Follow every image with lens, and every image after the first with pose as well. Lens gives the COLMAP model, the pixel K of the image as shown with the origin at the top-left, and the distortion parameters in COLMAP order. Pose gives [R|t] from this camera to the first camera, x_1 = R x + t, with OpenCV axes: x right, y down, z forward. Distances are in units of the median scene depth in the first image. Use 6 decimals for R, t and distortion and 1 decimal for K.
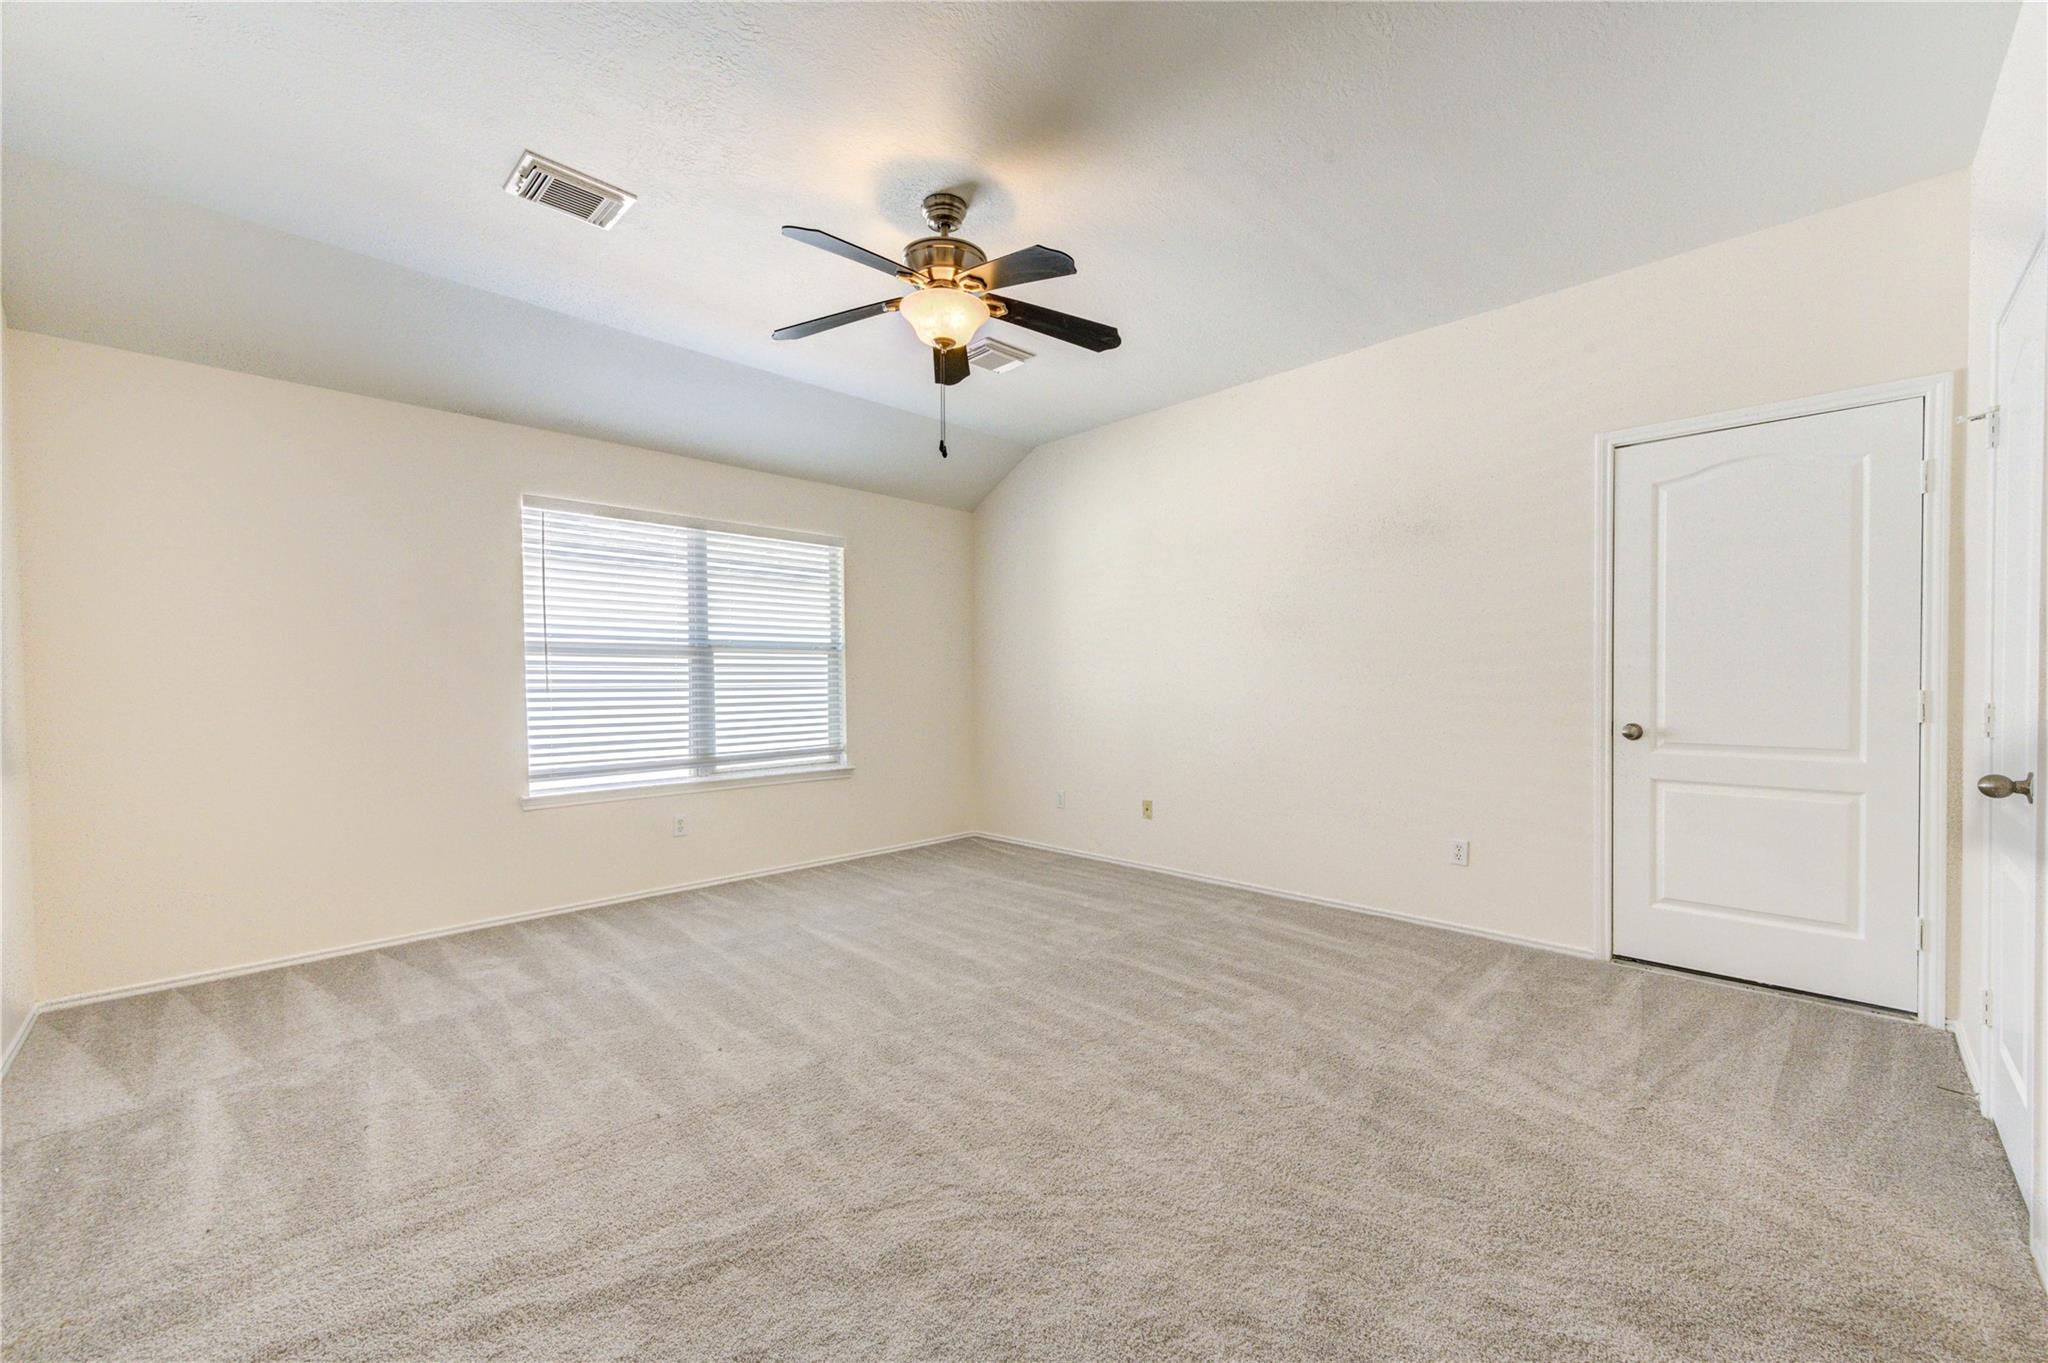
lens RADIAL K [[797.3, 0, 1033.5], [0, 797.3, 690.7], [0, 0, 1]] dist [-0.000382, -0.000072]
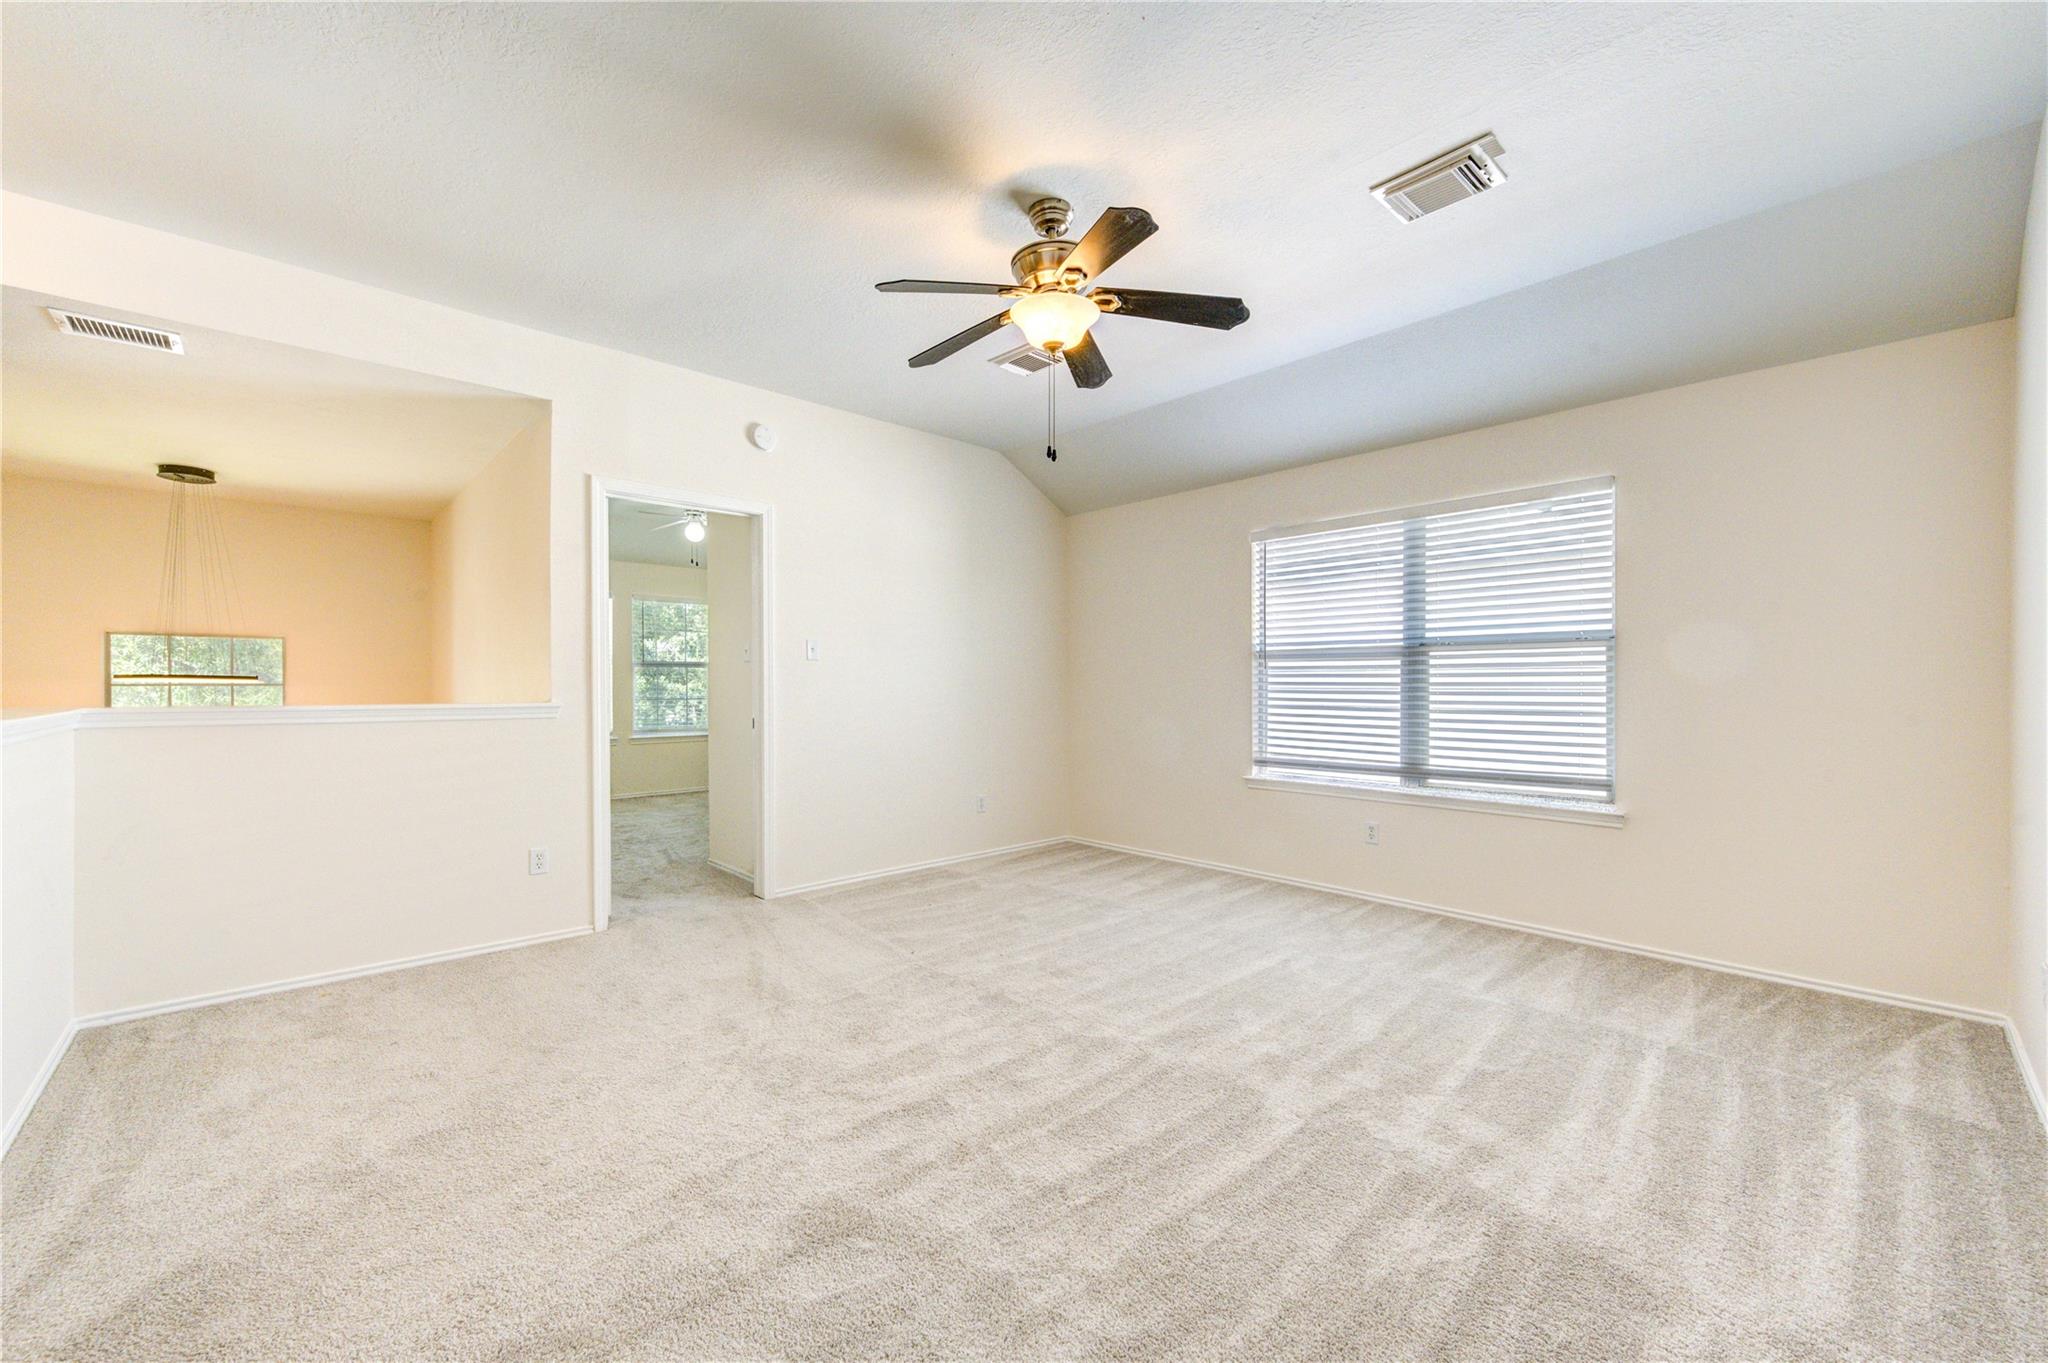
lens RADIAL K [[810.4, 0, 1024.0], [0, 810.4, 681.5], [0, 0, 1]] dist [0.001476, 0.000122]
pose [[-0.044095, -0.000329, -0.999027, 0.543771], [-0.015728, 0.999876, 0.000365, -0.008084], [0.998904, 0.015728, -0.044095, 0.601603]]
